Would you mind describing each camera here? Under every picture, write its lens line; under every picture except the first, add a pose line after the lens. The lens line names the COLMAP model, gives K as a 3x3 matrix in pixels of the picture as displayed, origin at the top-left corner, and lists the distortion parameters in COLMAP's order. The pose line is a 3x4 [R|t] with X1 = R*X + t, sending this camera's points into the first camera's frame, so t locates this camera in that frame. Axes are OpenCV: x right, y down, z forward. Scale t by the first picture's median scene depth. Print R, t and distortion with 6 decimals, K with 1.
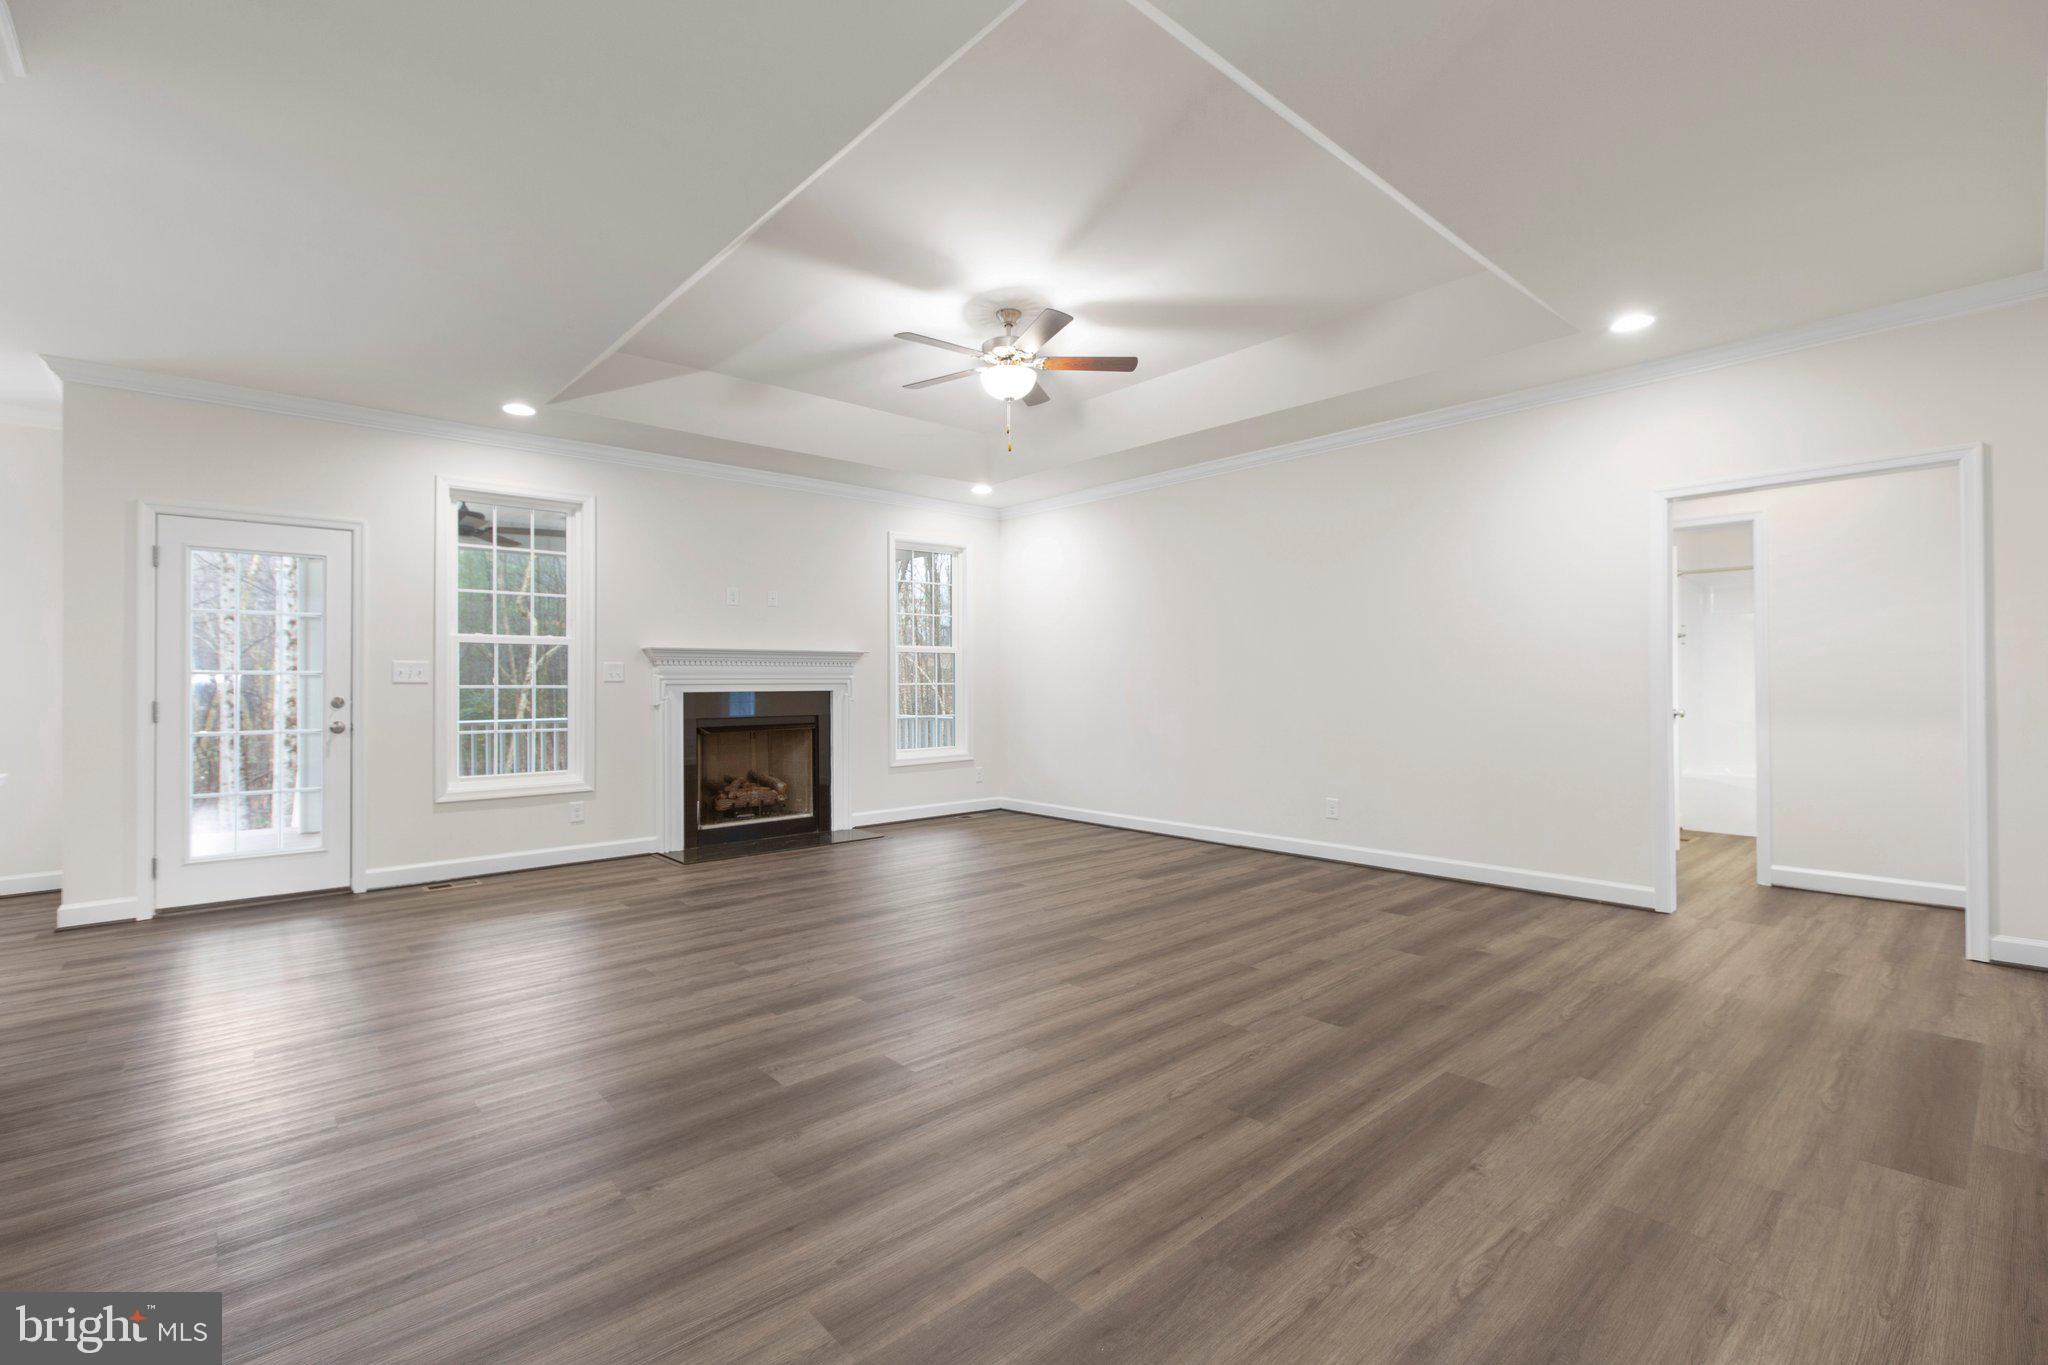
lens RADIAL K [[909.8, 0, 1019.9], [0, 909.8, 678.9], [0, 0, 1]] dist [0.001508, -0.001284]
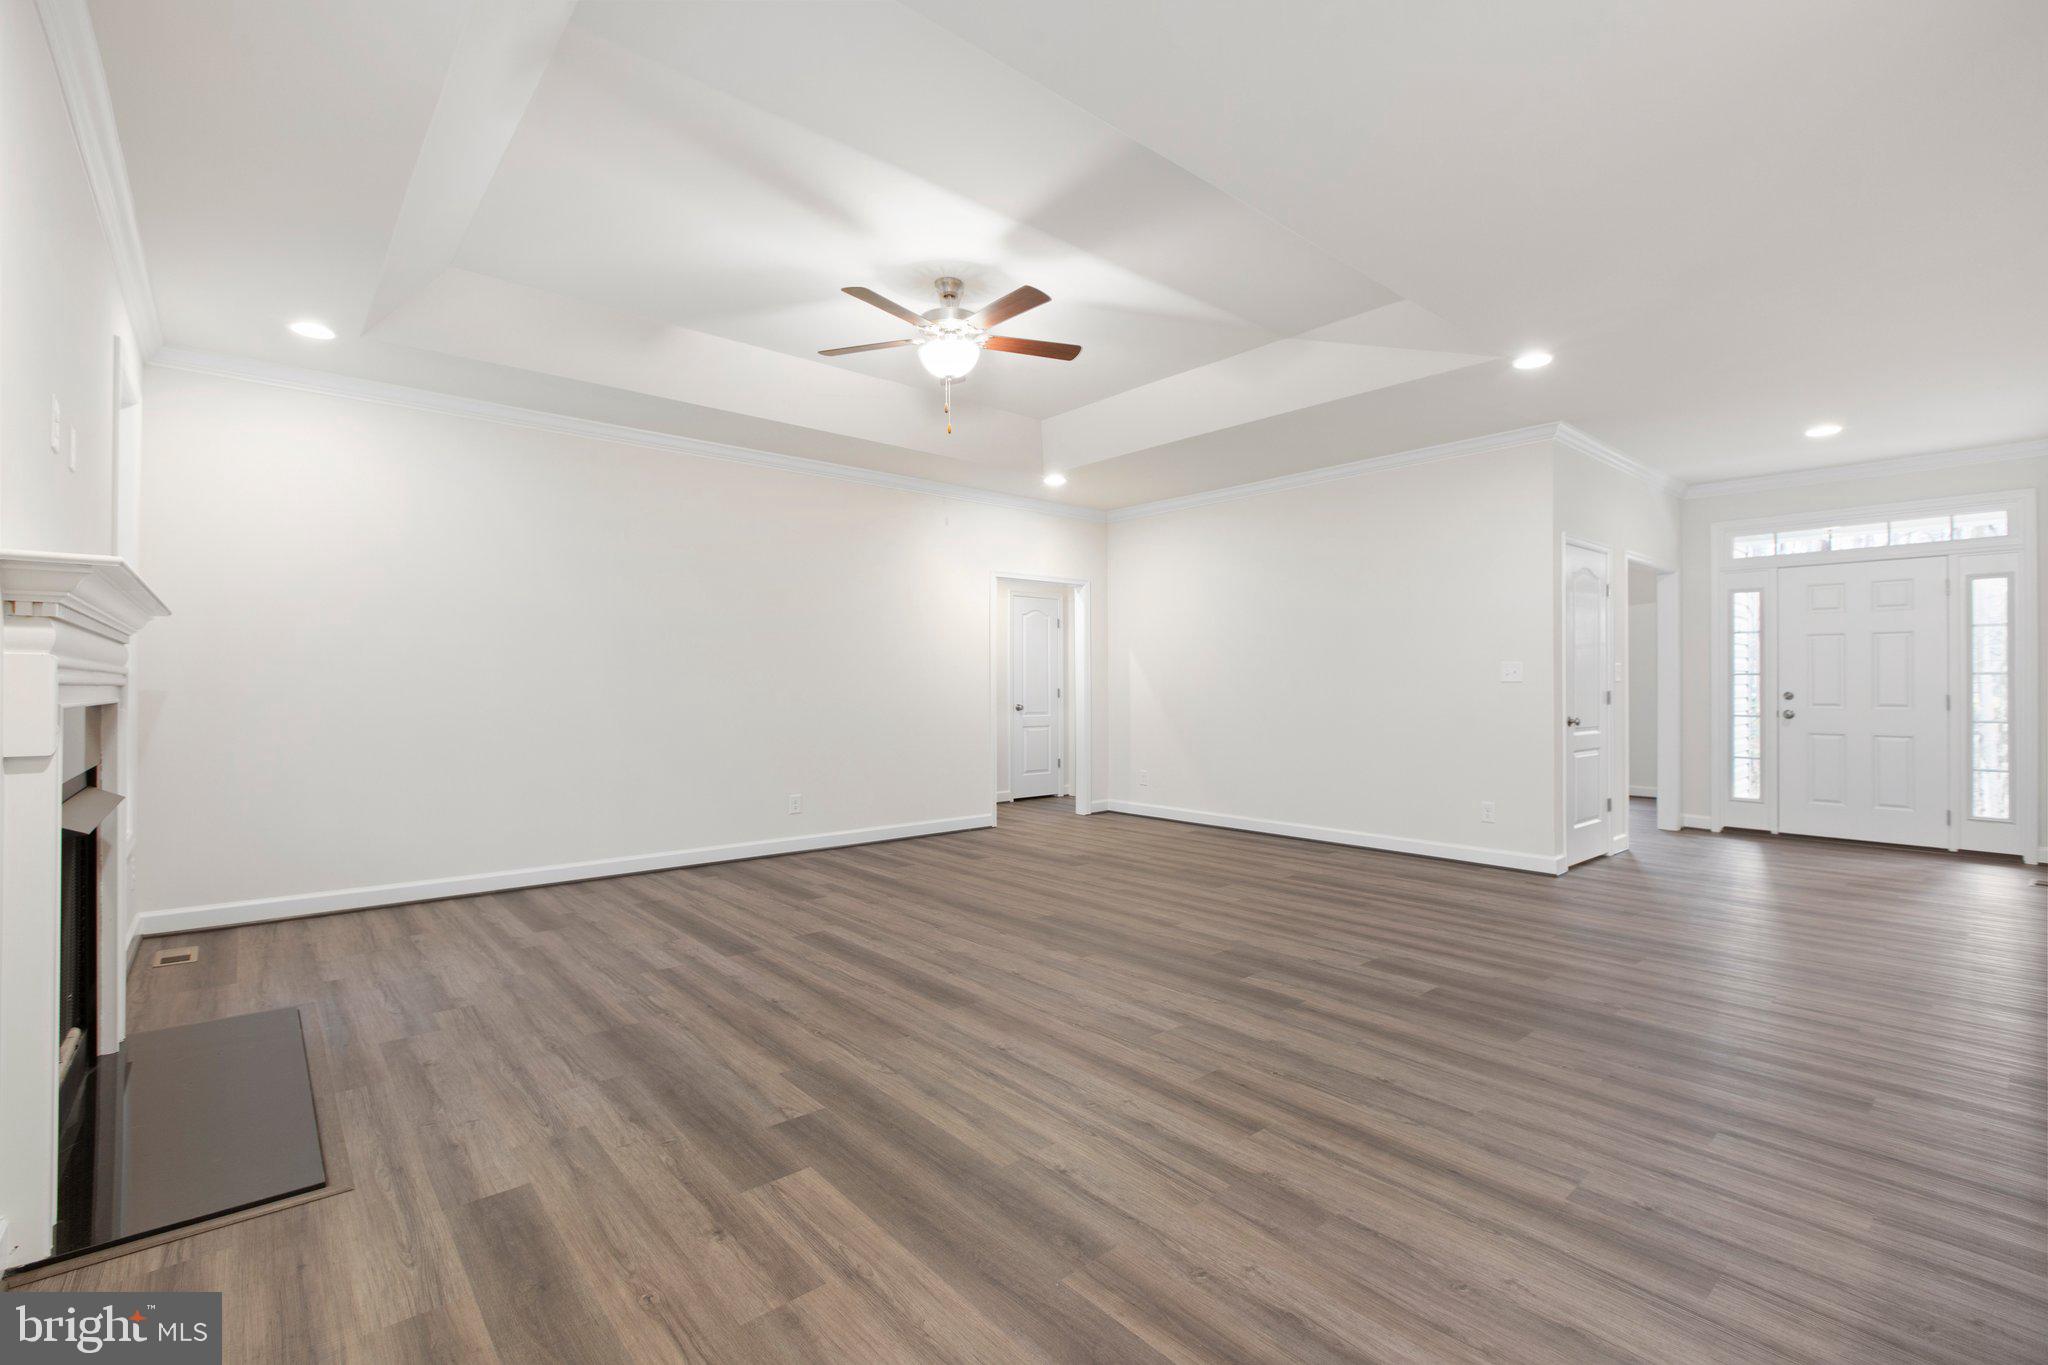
lens RADIAL K [[909.8, 0, 1011.8], [0, 909.8, 684.8], [0, 0, 1]] dist [0.001508, -0.001284]
pose [[0.021620, 0.007101, 0.999741, -1.149418], [-0.001084, 0.999974, -0.007080, 0.010921], [-0.999766, -0.000930, 0.021627, 1.141600]]
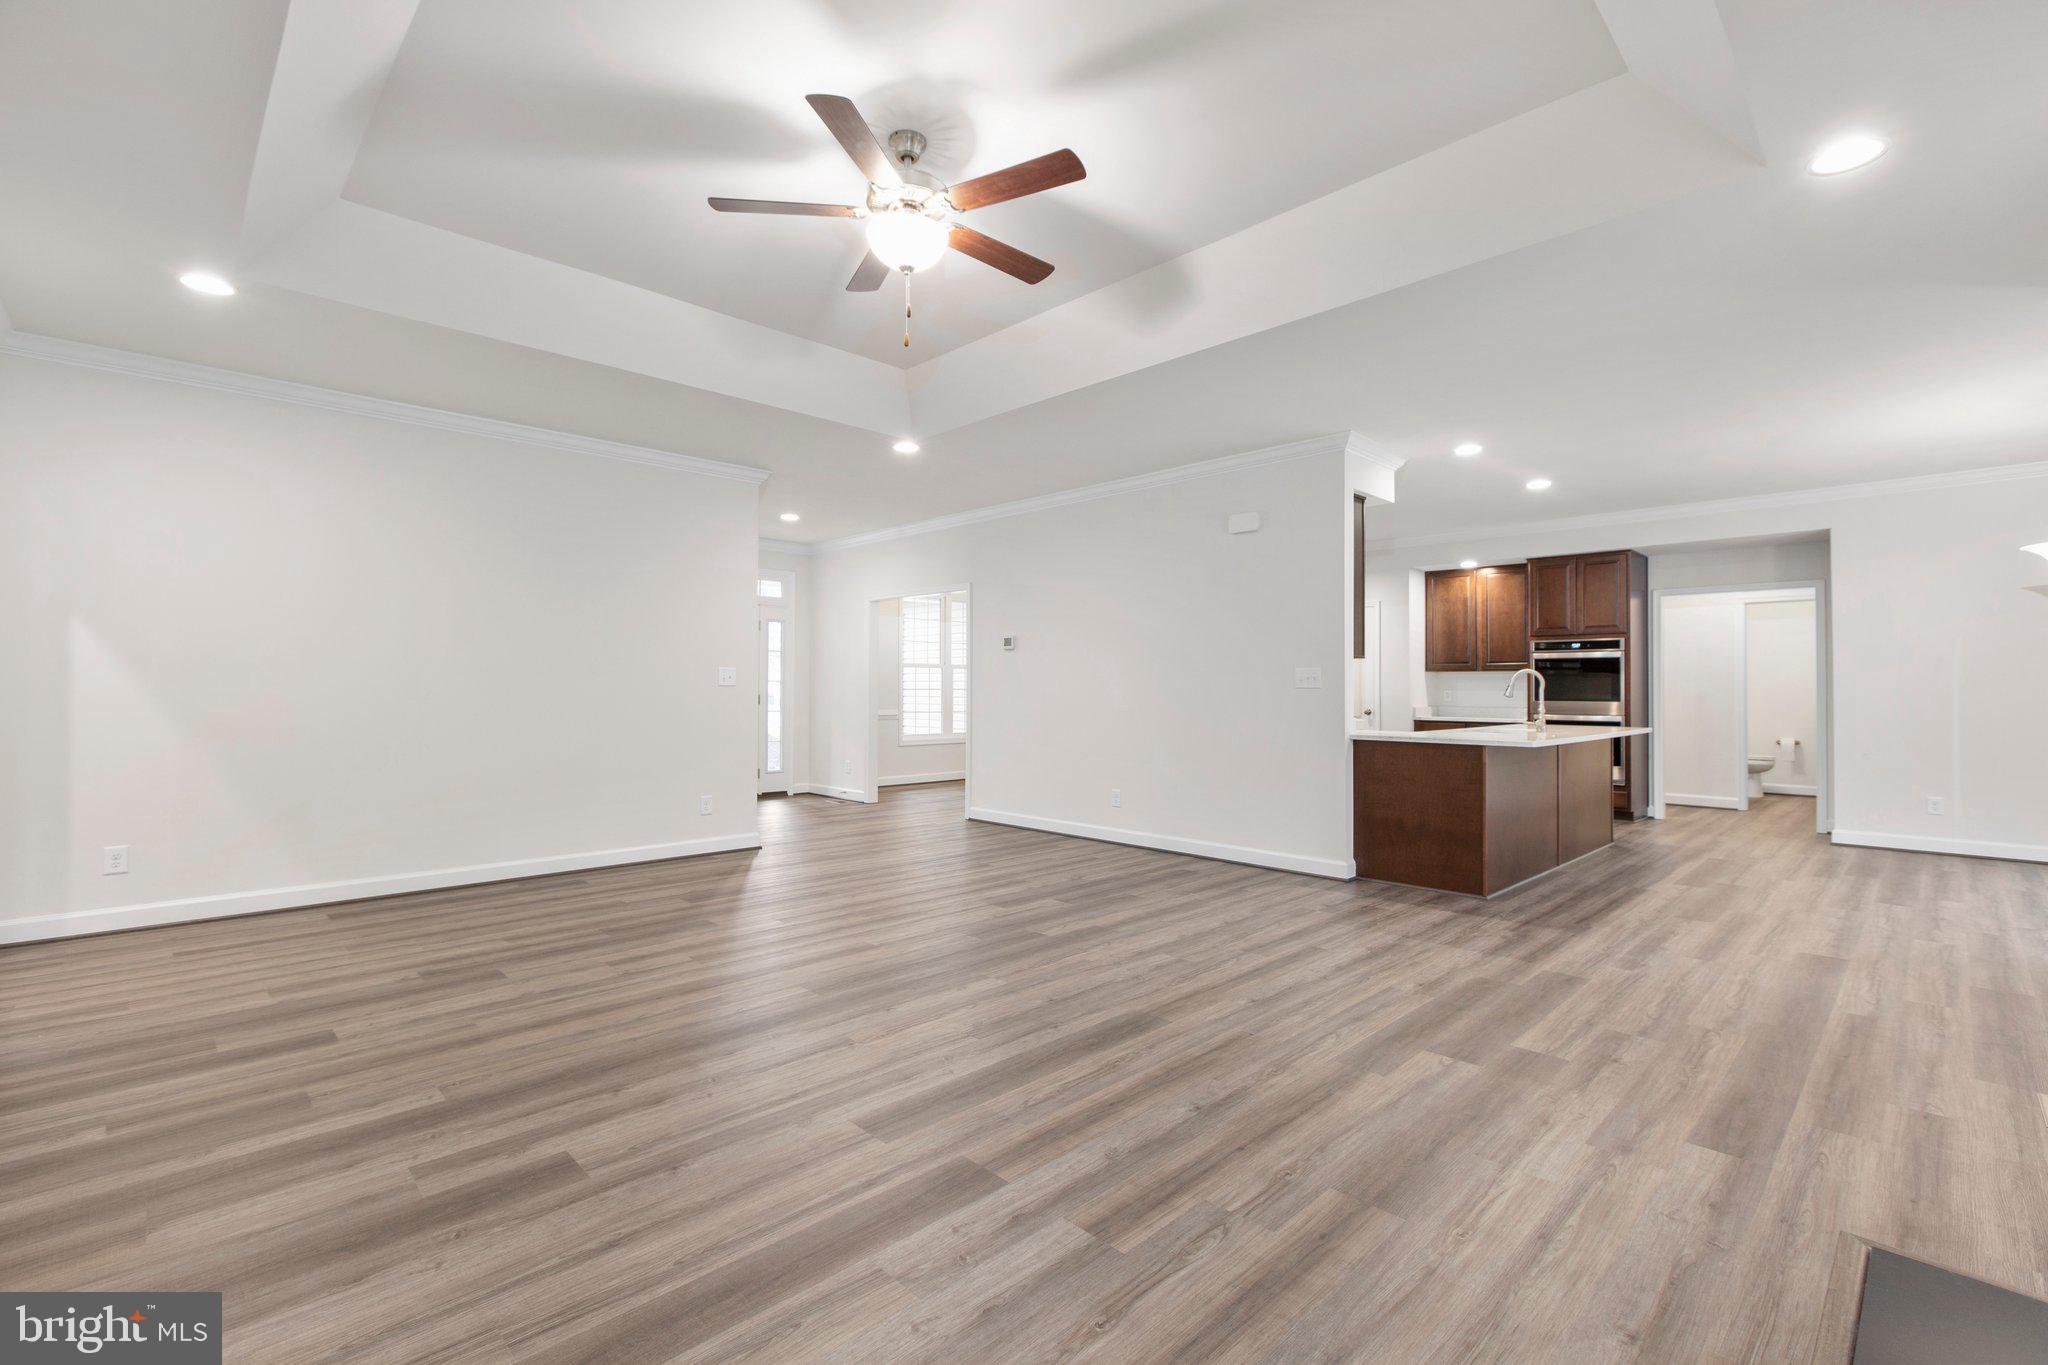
lens RADIAL K [[909.8, 0, 1018.1], [0, 909.8, 675.5], [0, 0, 1]] dist [0.001508, -0.001284]
pose [[-0.998843, 0.002960, -0.048000, -0.073721], [0.003713, 0.999872, -0.015592, 0.004193], [0.047948, -0.015753, -0.998726, 2.084895]]
